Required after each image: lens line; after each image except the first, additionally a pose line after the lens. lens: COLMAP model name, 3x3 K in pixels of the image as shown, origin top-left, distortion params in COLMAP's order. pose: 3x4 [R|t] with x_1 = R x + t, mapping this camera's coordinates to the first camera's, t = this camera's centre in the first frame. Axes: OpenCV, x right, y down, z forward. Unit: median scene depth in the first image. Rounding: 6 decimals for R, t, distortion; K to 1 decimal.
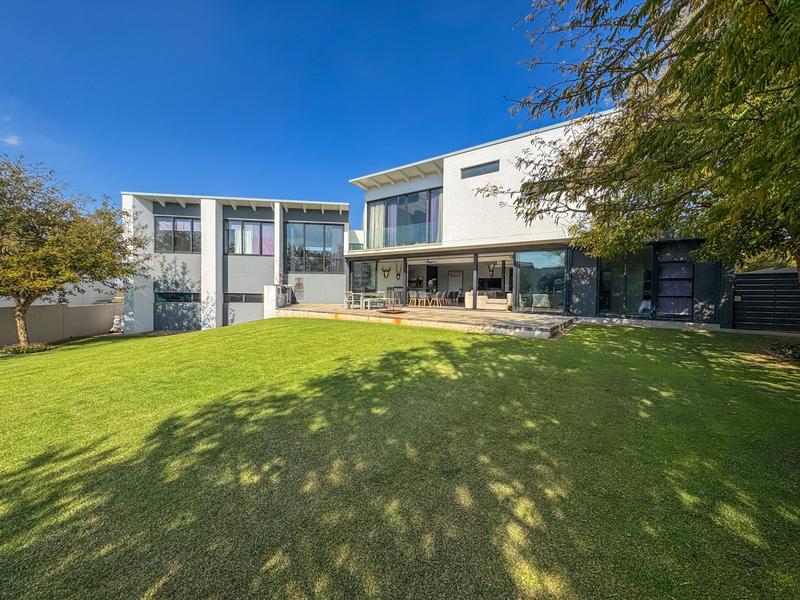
lens RADIAL K [[318.1, 0, 400.0], [0, 318.1, 300.0], [0, 0, 1]] dist [-0.001986, 0.000230]
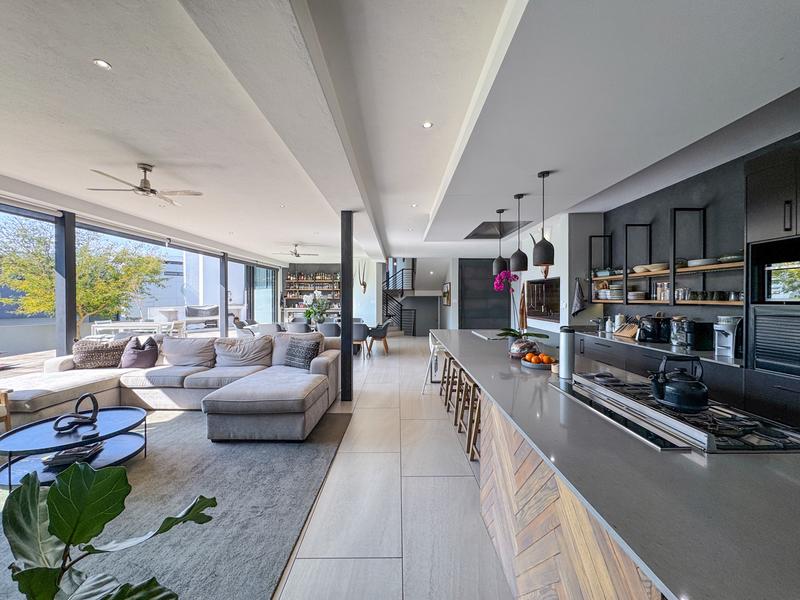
lens RADIAL K [[316.8, 0, 400.0], [0, 316.8, 300.0], [0, 0, 1]] dist [-0.000170, 0.000125]
pose [[0.594744, -0.006561, -0.803888, 0.542247], [-0.014537, 0.999715, -0.018914, -0.051480], [0.803784, 0.022936, 0.594479, 0.878712]]
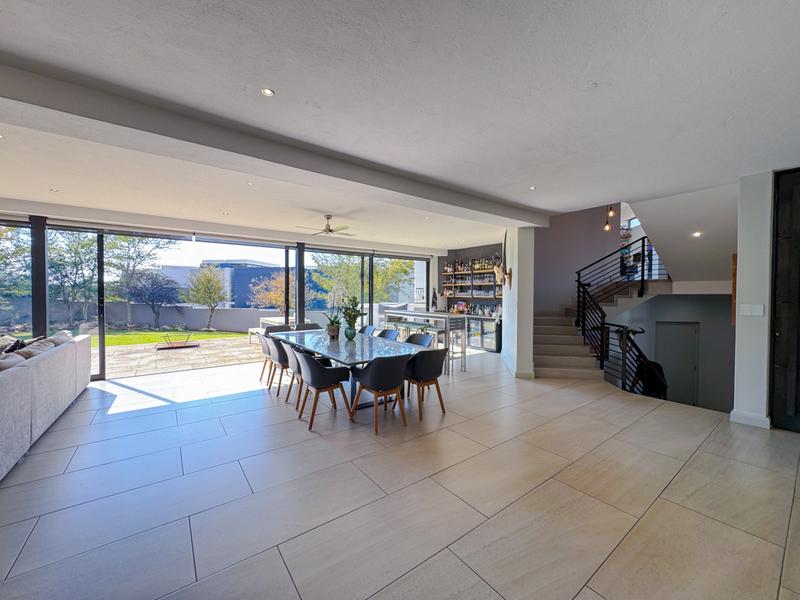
lens RADIAL K [[318.1, 0, 400.0], [0, 318.1, 300.0], [0, 0, 1]] dist [-0.001986, 0.000230]
pose [[-0.292720, 0.003794, -0.956191, 0.359713], [-0.034597, 0.999295, 0.014556, -0.064622], [0.955572, 0.037343, -0.292383, 1.182567]]
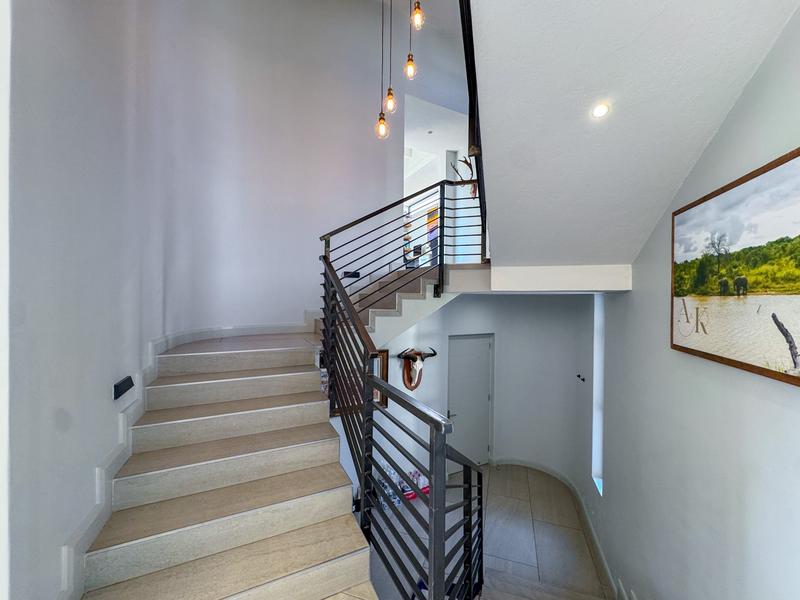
lens RADIAL K [[318.1, 0, 400.0], [0, 318.1, 300.0], [0, 0, 1]] dist [-0.001986, 0.000230]
pose [[0.309624, -0.002629, -0.950855, 0.098425], [-0.034035, 0.999325, -0.013846, -0.067274], [0.950250, 0.036650, 0.309326, 1.260993]]
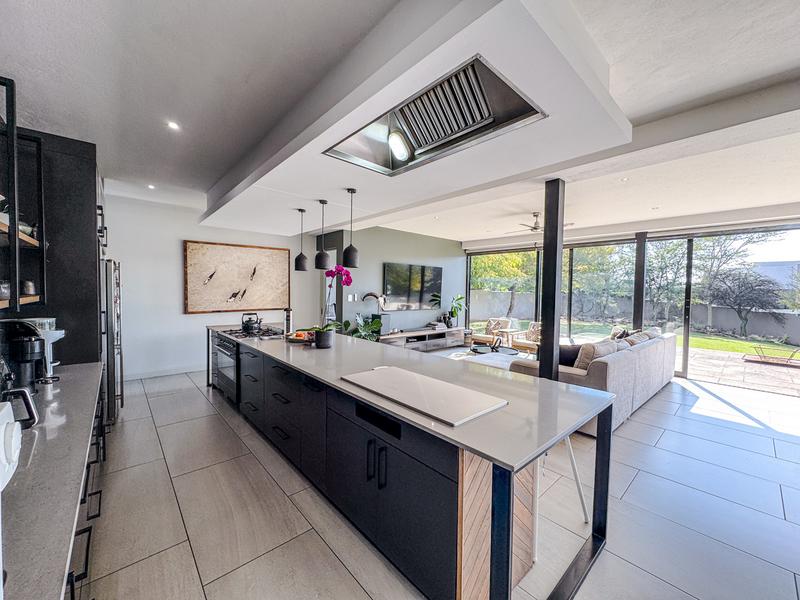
lens RADIAL K [[318.1, 0, 400.0], [0, 318.1, 300.0], [0, 0, 1]] dist [-0.001986, 0.000230]
pose [[-0.978626, -0.037235, 0.202249, 0.368988], [-0.024879, 0.997685, 0.063295, -0.065149], [-0.204137, 0.056910, -0.977287, 1.188892]]
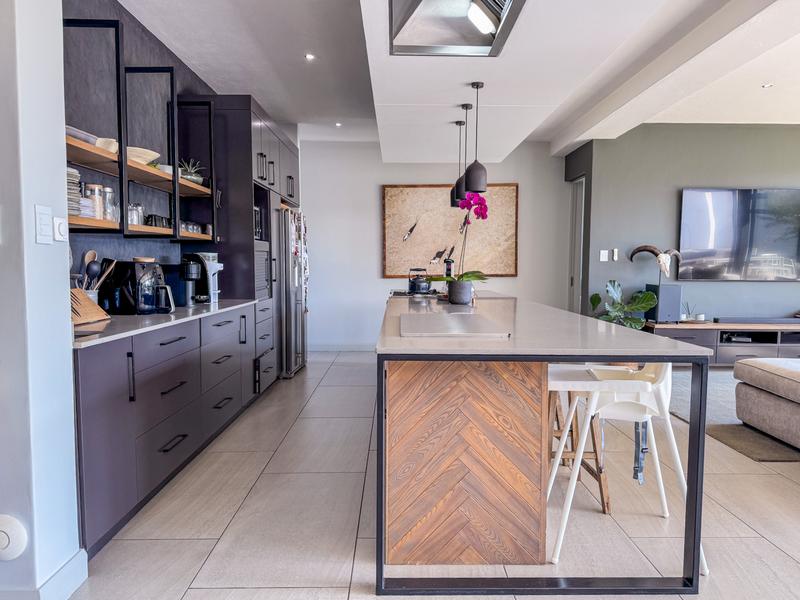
lens RADIAL K [[580.6, 0, 401.5], [0, 580.6, 302.8], [0, 0, 1]] dist [0.095985, -0.114607]
pose [[-0.600895, -0.068215, 0.796412, 0.268196], [0.010399, 0.995600, 0.093122, -0.050162], [-0.799260, 0.064238, -0.597542, 1.191064]]
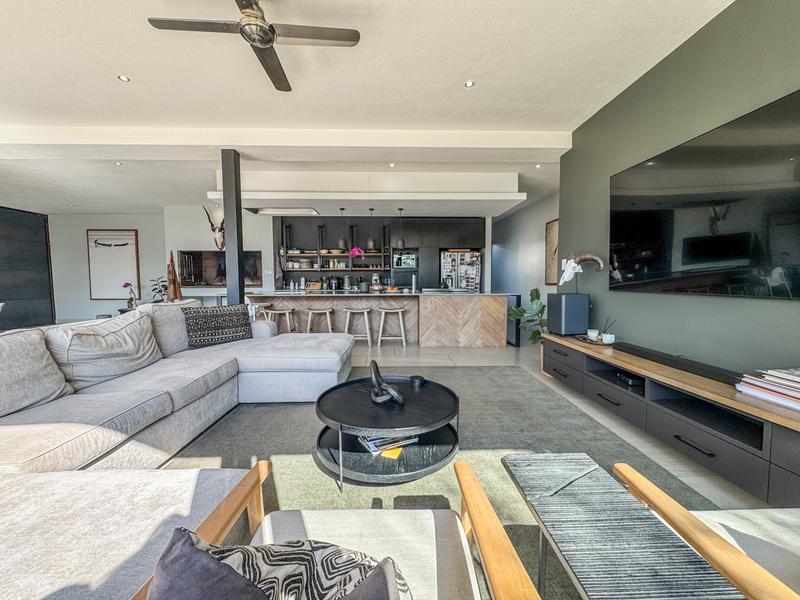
lens RADIAL K [[318.1, 0, 400.0], [0, 318.1, 300.0], [0, 0, 1]] dist [-0.001986, 0.000230]
pose [[0.785582, -0.058443, 0.615991, 0.276766], [0.034248, 0.998110, 0.051019, -0.034508], [-0.617808, -0.018983, 0.786100, 0.757600]]
